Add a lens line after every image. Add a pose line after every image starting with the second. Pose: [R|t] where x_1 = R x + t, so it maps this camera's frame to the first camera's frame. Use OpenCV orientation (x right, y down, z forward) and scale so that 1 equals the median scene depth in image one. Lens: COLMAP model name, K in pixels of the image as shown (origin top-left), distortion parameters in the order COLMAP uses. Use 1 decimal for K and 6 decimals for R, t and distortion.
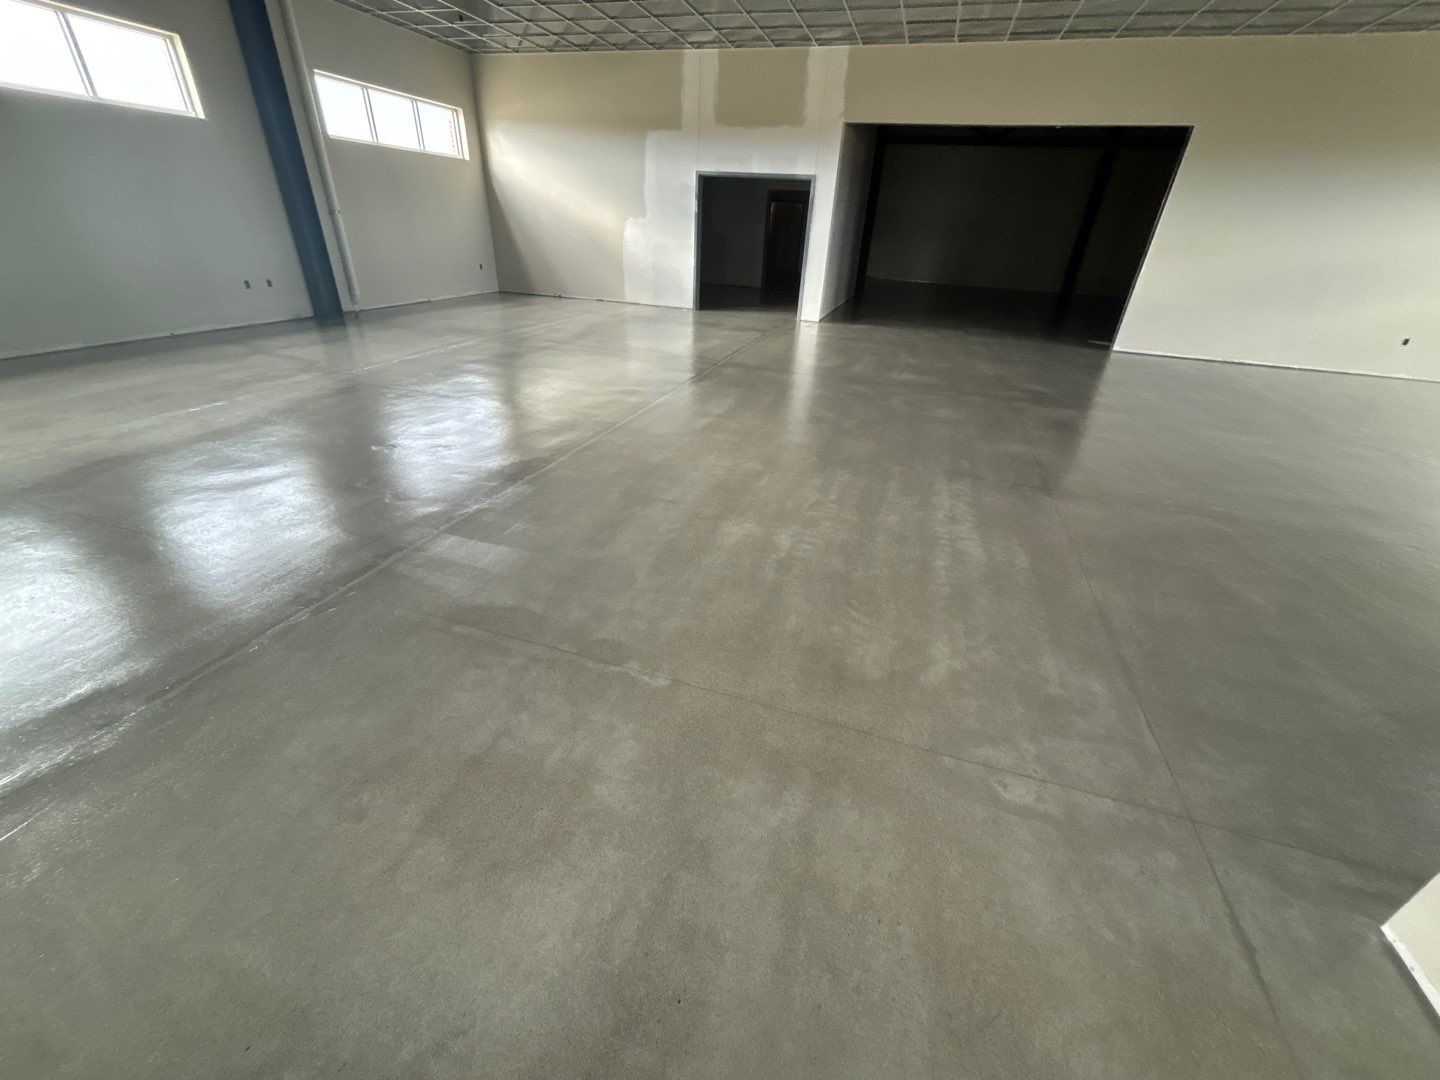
lens RADIAL K [[566.3, 0, 724.7], [0, 566.3, 542.3], [0, 0, 1]] dist [-0.002254, 0.000014]
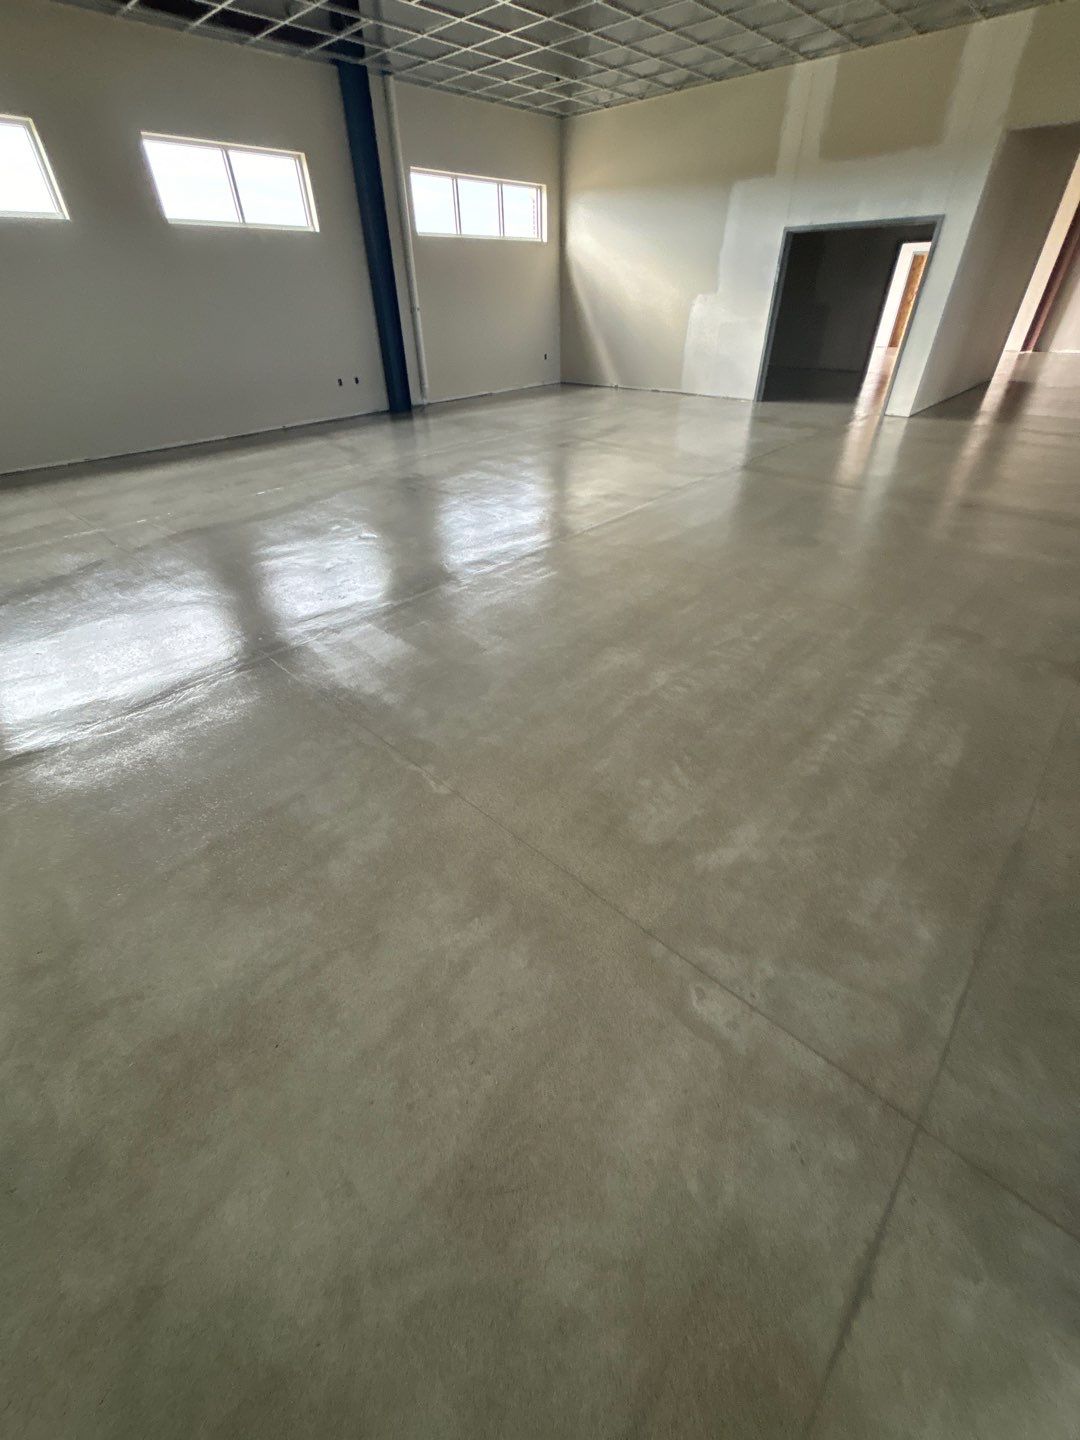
lens RADIAL K [[566.3, 0, 545.1], [0, 566.3, 721.0], [0, 0, 1]] dist [-0.002254, 0.000014]
pose [[0.907264, 0.200607, -0.369633, 0.204595], [-0.151252, 0.975737, 0.158303, -0.036621], [0.392422, -0.087714, 0.915594, 0.052159]]
